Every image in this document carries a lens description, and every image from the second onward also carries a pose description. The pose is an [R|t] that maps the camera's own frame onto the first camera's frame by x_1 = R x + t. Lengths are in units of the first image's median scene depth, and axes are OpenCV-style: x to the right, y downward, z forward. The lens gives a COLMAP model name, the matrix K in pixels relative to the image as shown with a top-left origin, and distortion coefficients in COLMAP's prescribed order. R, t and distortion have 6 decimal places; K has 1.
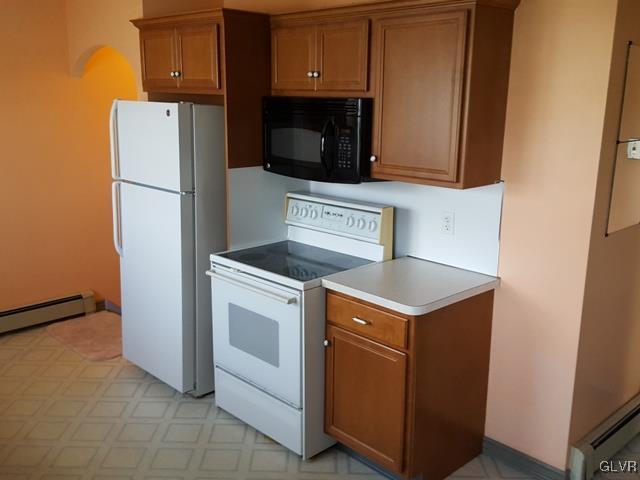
lens RADIAL K [[629.8, 0, 320.0], [0, 629.8, 240.0], [0, 0, 1]] dist [0.076133, -0.008201]
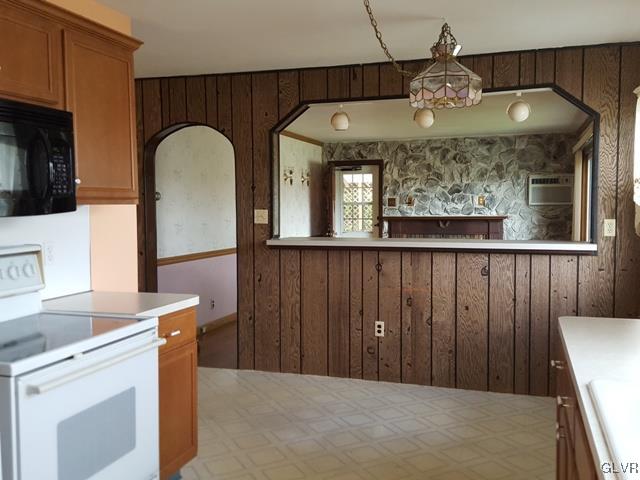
lens RADIAL K [[629.8, 0, 320.0], [0, 629.8, 240.0], [0, 0, 1]] dist [0.076133, -0.008201]
pose [[-0.468422, -0.063672, 0.881207, -0.851031], [0.193934, 0.965664, 0.172864, -0.135104], [-0.861957, 0.251870, -0.439991, 1.099107]]
